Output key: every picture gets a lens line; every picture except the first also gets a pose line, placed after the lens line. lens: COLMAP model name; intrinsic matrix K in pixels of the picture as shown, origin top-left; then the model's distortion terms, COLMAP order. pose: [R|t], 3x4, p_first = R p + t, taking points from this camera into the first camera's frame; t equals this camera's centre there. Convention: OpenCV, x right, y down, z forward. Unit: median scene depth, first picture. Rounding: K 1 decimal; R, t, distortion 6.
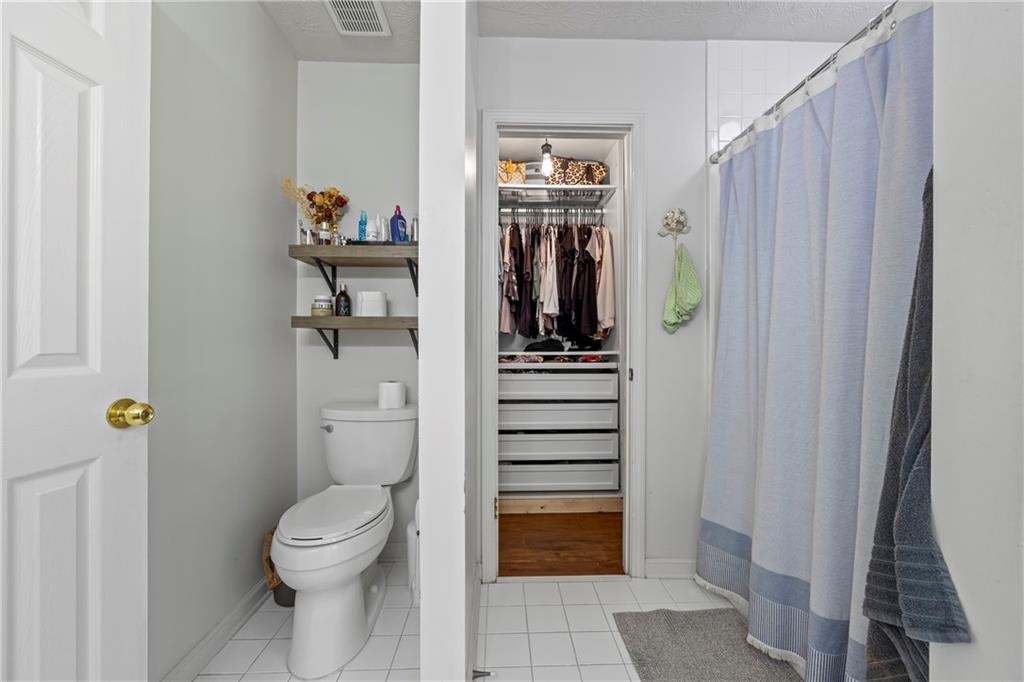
lens RADIAL K [[408.0, 0, 504.9], [0, 408.0, 342.3], [0, 0, 1]] dist [-0.001452, -0.000043]
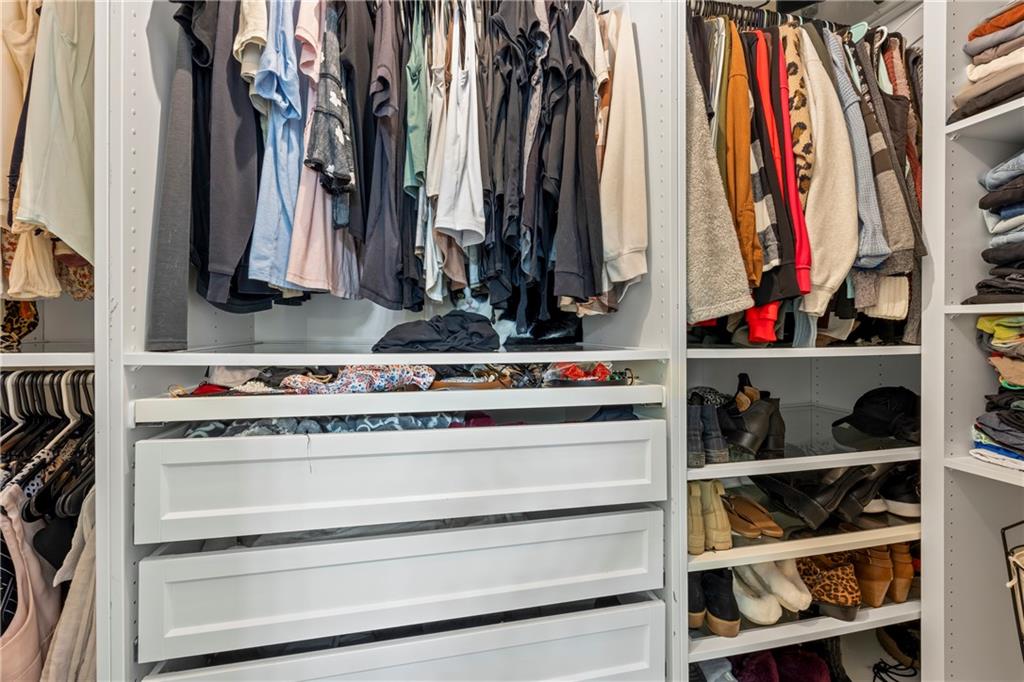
lens RADIAL K [[408.0, 0, 501.7], [0, 408.0, 330.9], [0, 0, 1]] dist [-0.001452, -0.000043]
pose [[0.978377, 0.007150, 0.206704, 0.078300], [-0.008705, 0.999940, 0.006616, 0.005067], [-0.206645, -0.008273, 0.978381, 0.676590]]
